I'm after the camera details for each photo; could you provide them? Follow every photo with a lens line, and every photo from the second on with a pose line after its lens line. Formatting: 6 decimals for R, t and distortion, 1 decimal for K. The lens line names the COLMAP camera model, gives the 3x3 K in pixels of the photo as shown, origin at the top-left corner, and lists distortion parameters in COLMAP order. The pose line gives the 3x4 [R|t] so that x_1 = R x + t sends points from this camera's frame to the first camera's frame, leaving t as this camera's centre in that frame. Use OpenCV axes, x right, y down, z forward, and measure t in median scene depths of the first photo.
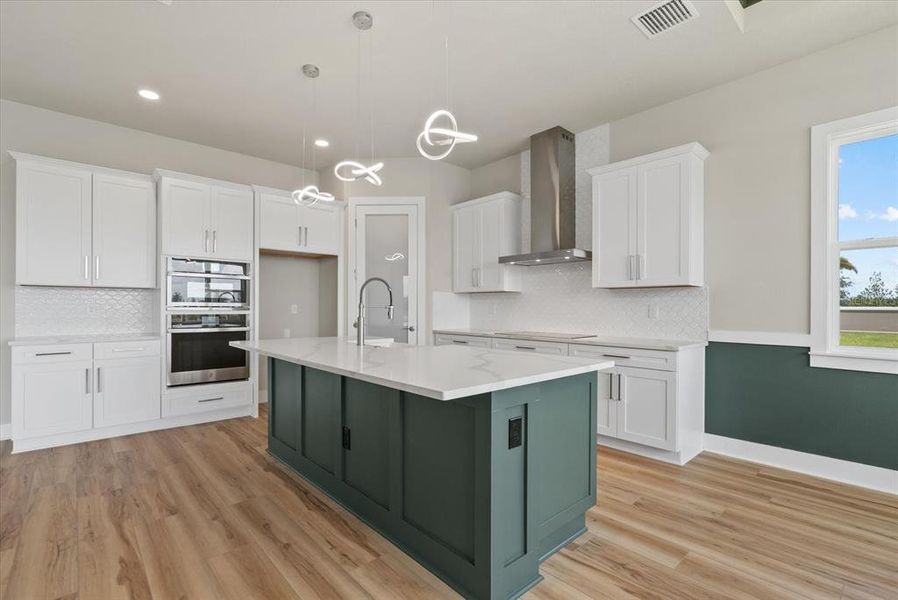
lens RADIAL K [[413.2, 0, 444.5], [0, 413.2, 307.1], [0, 0, 1]] dist [-0.002038, 0.000445]
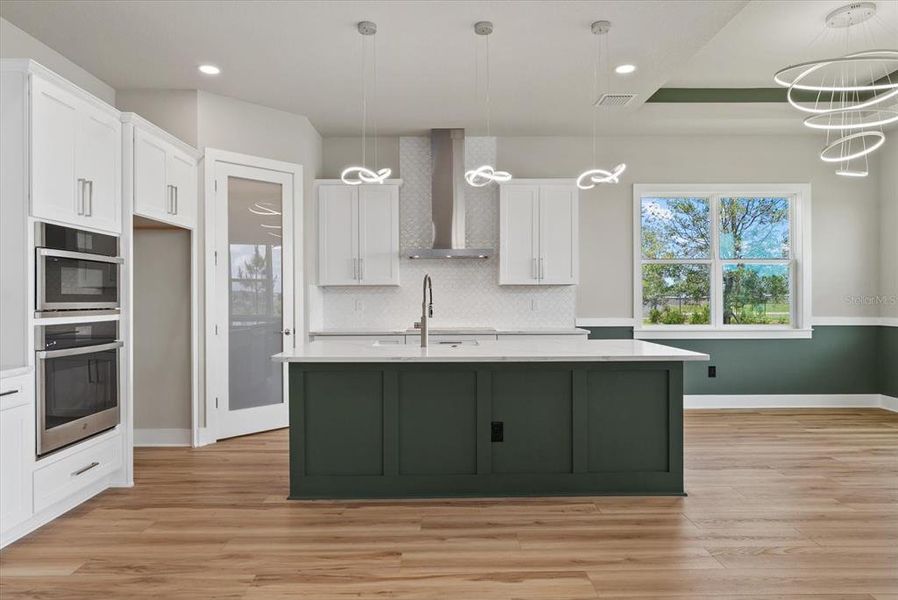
lens RADIAL K [[562.7, 0, 449.0], [0, 562.7, 300.0], [0, 0, 1]] dist [-0.014187, -0.000298]
pose [[0.661303, -0.010823, 0.750041, -0.956257], [0.008400, 0.999940, 0.007023, -0.018289], [-0.750072, 0.001656, 0.661354, 0.105443]]
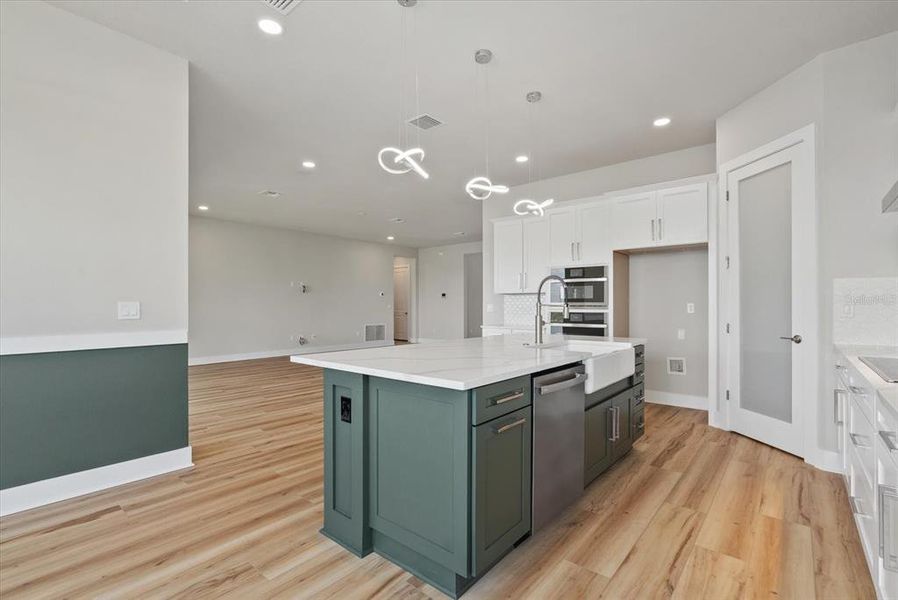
lens RADIAL K [[413.2, 0, 444.5], [0, 413.2, 307.1], [0, 0, 1]] dist [-0.002038, 0.000445]
pose [[0.128901, -0.002119, -0.991655, 0.677141], [0.000418, 0.999998, -0.002082, 0.005538], [0.991657, -0.000146, 0.128902, 0.548344]]
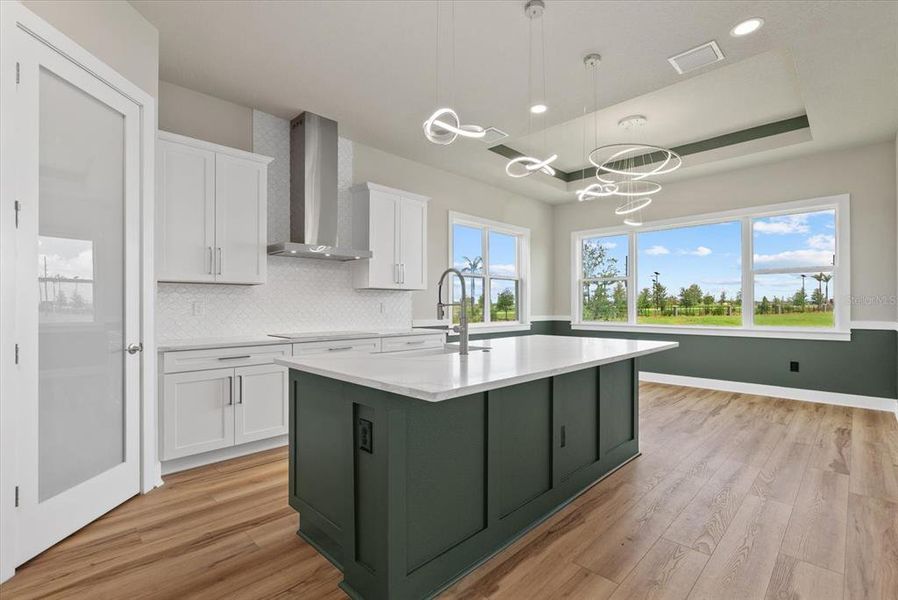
lens RADIAL K [[413.2, 0, 444.5], [0, 413.2, 307.1], [0, 0, 1]] dist [-0.002038, 0.000445]
pose [[-0.046643, -0.007881, 0.998881, -0.844847], [0.002421, 0.999965, 0.008003, -0.002539], [-0.998909, 0.002791, -0.046622, 0.924474]]
